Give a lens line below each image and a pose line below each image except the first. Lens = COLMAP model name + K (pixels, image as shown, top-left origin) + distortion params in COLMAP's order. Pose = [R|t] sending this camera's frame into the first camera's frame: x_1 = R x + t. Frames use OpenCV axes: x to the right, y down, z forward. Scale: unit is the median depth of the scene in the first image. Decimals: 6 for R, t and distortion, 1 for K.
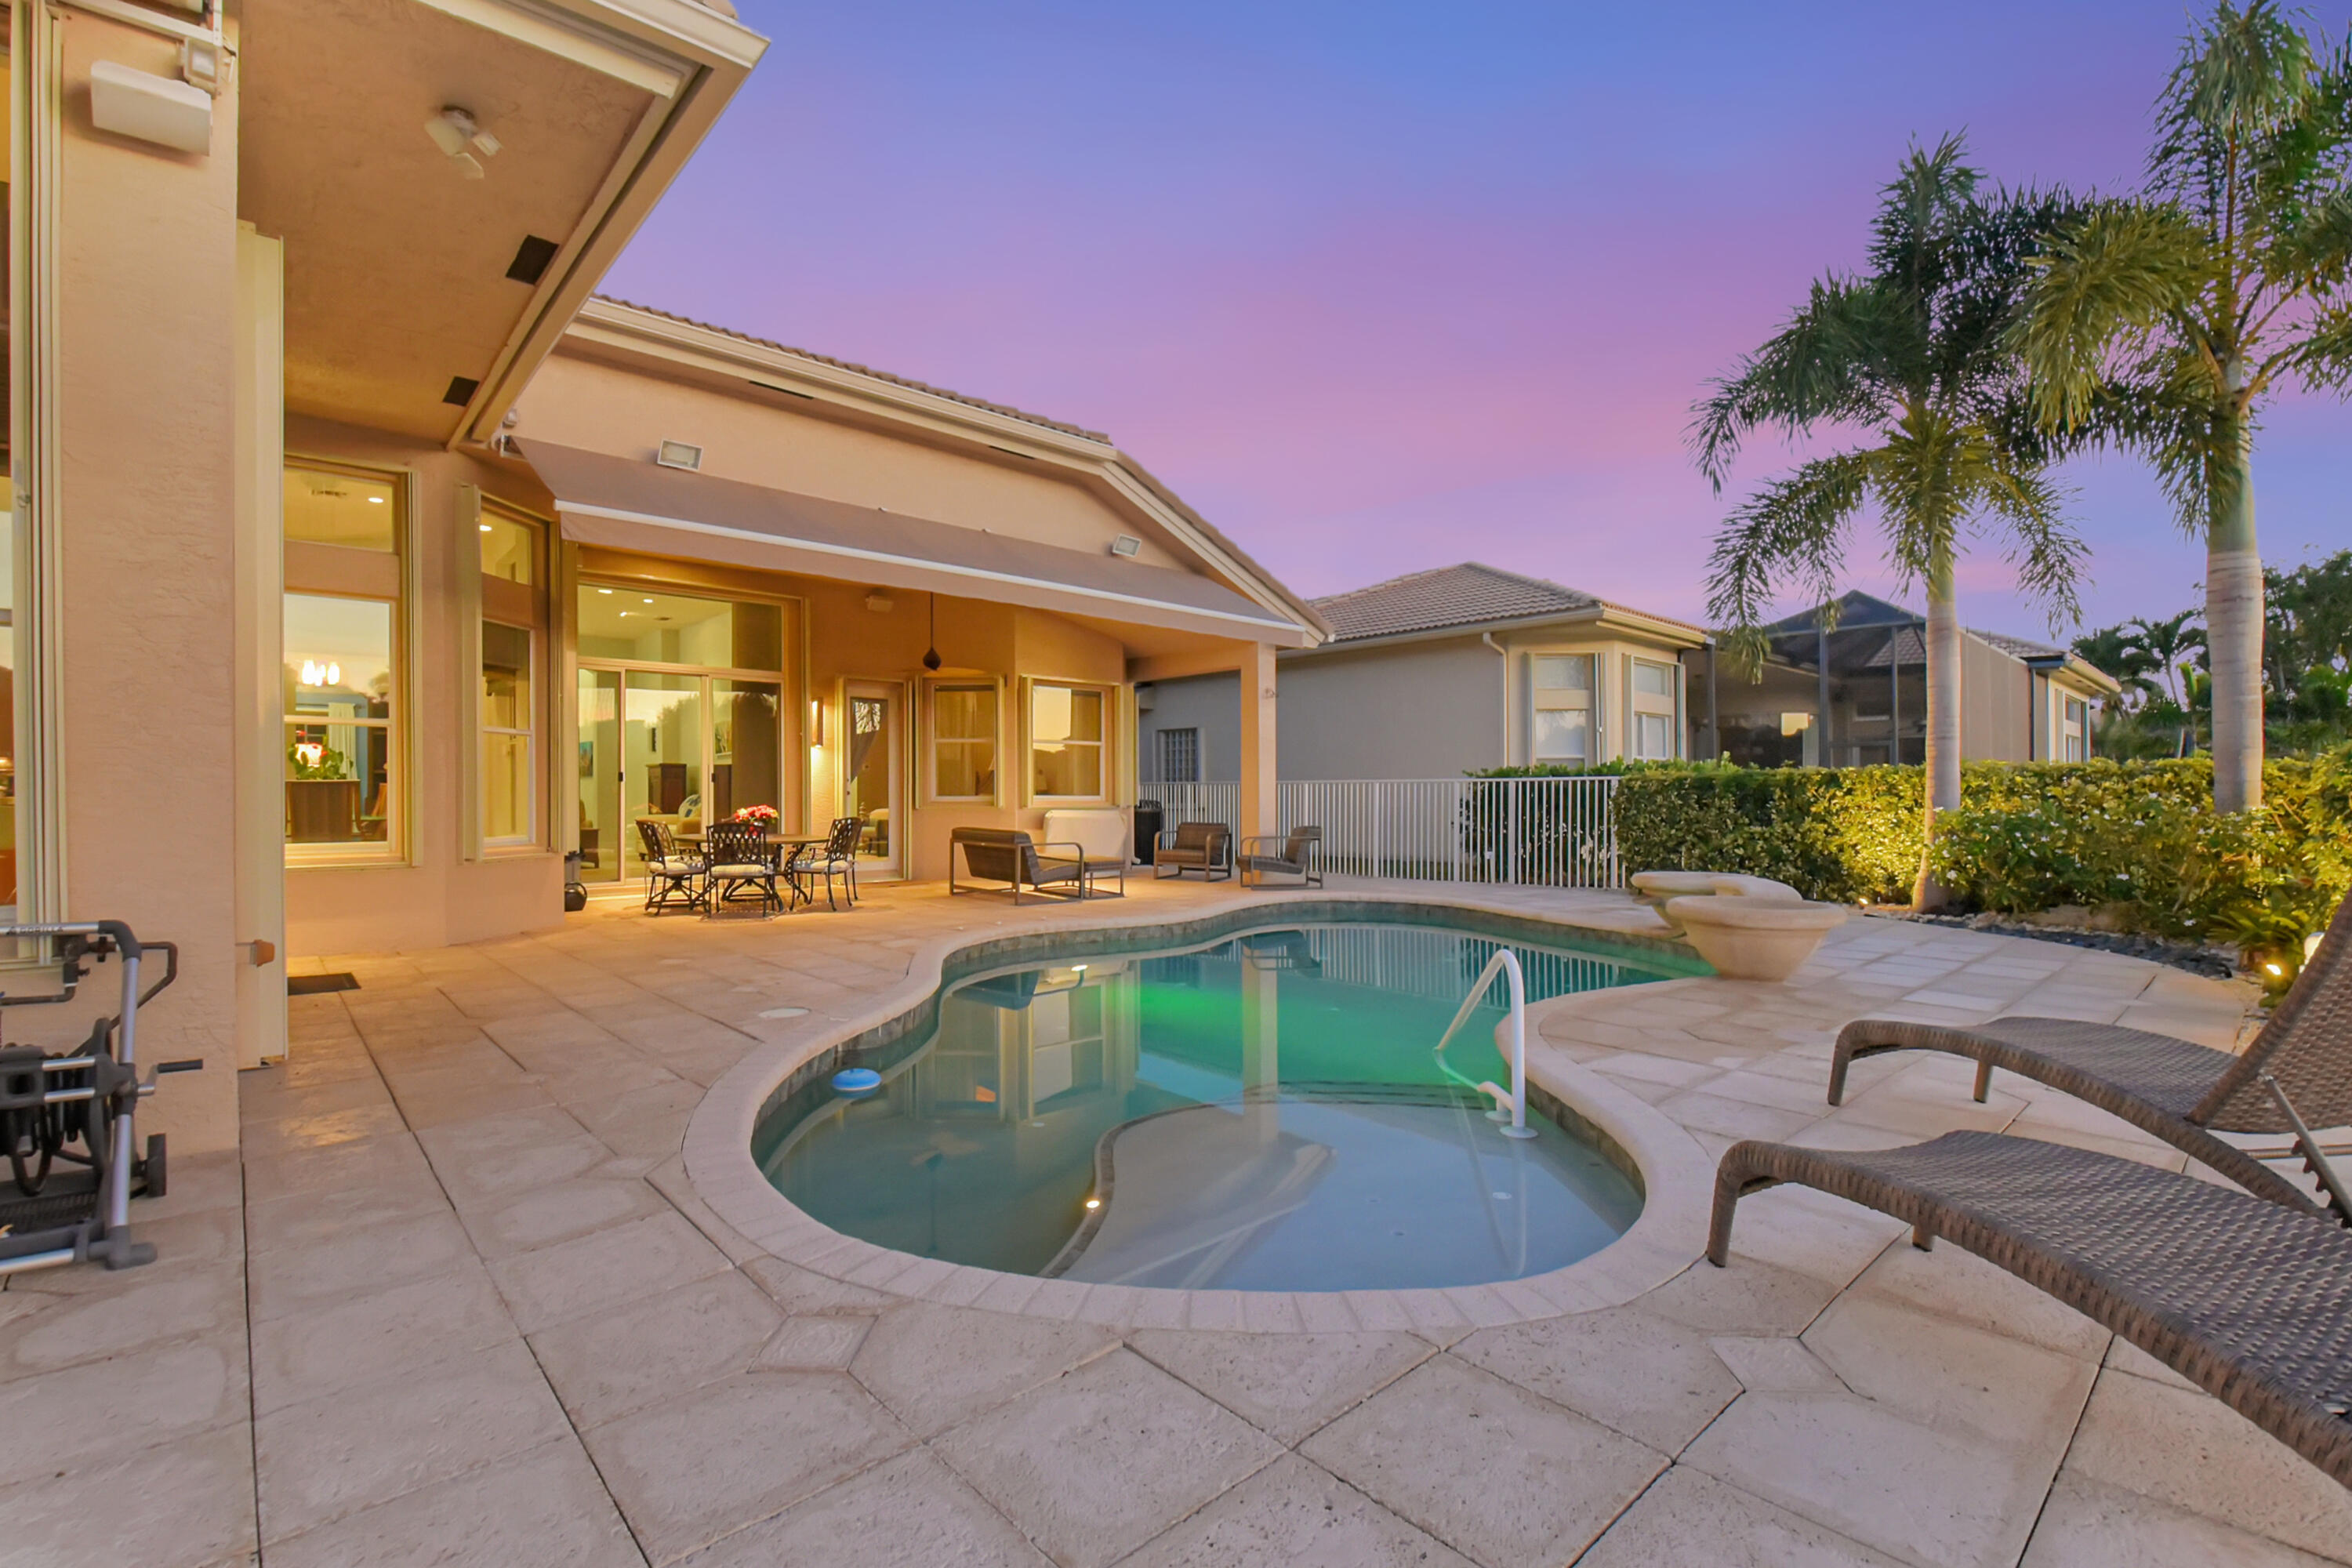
lens RADIAL K [[1014.7, 0, 1202.1], [0, 1014.7, 789.9], [0, 0, 1]] dist [0.000461, -0.000017]
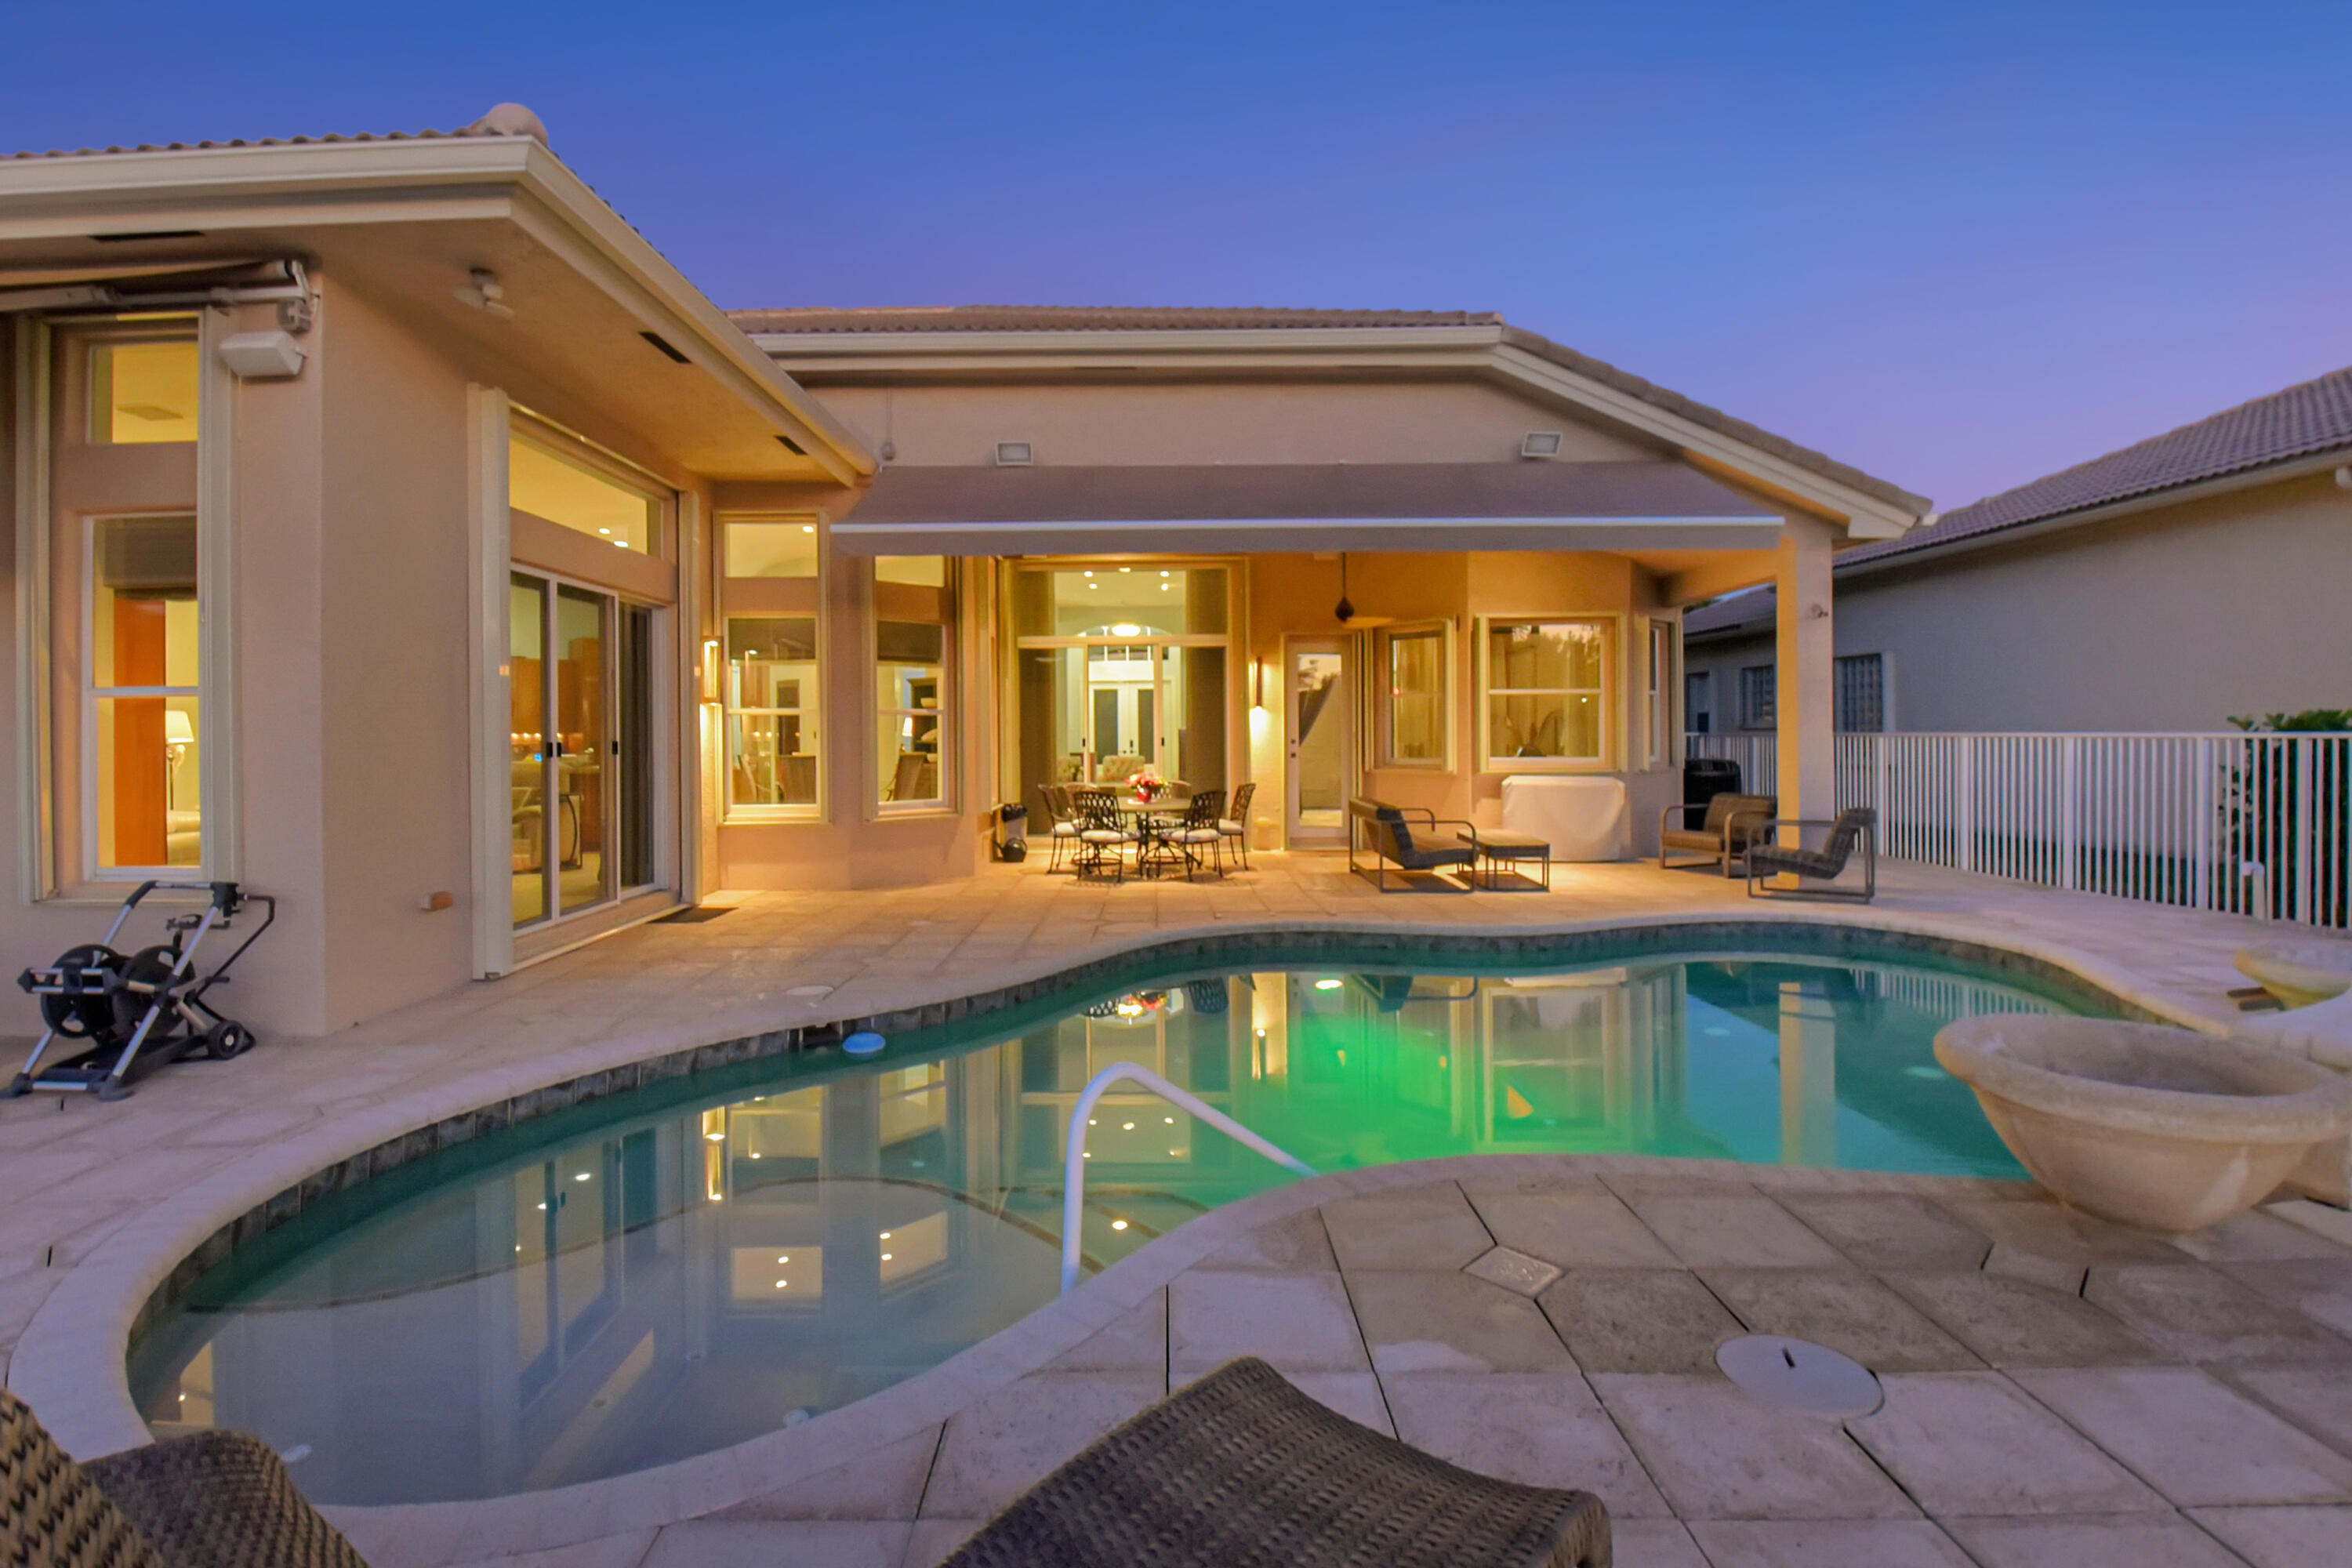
lens RADIAL K [[1093.1, 0, 1161.5], [0, 1093.1, 739.5], [0, 0, 1]] dist [-0.024939, -0.000834]
pose [[0.719550, -0.004297, -0.694427, 0.283476], [0.010441, 0.999935, 0.004631, -0.018330], [0.694362, -0.010582, 0.719548, 0.181064]]
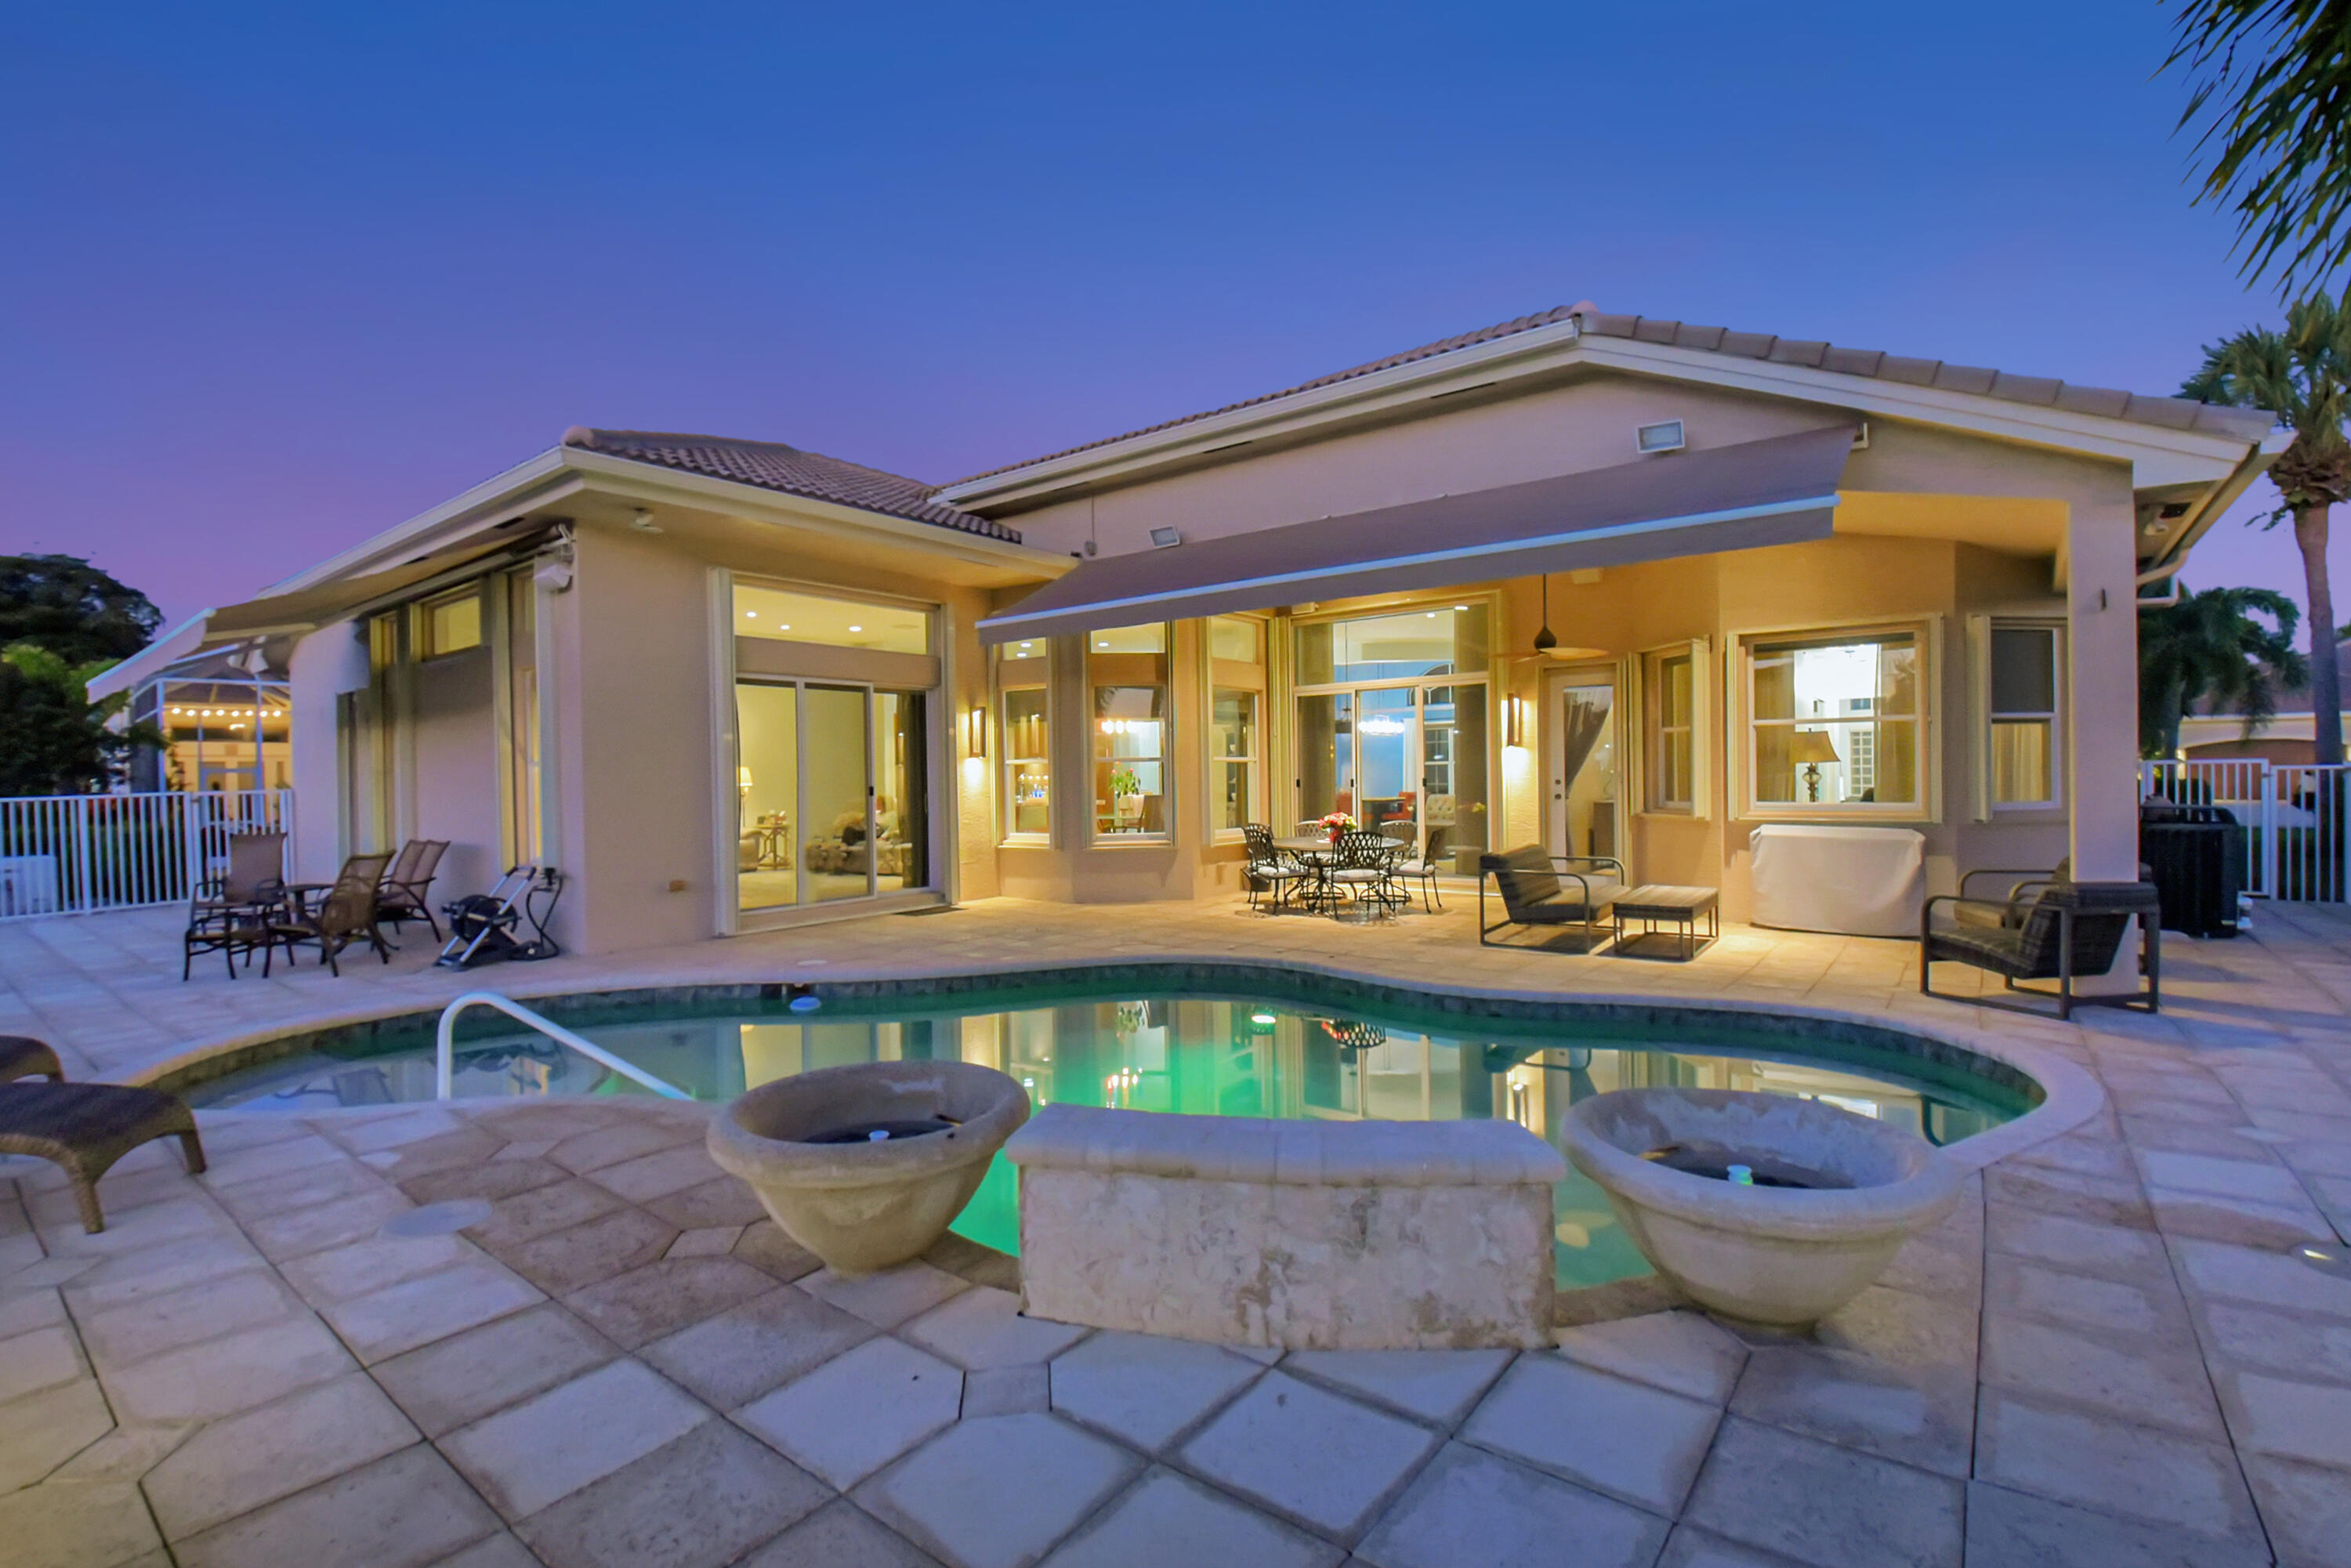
lens RADIAL K [[1066.5, 0, 1175.5], [0, 1066.5, 784.0], [0, 0, 1]] dist [-0.020171, -0.000252]
pose [[0.151060, 0.005729, -0.988508, 0.544197], [0.018345, 0.999795, 0.008598, -0.022514], [0.988354, -0.019433, 0.150924, 0.547729]]
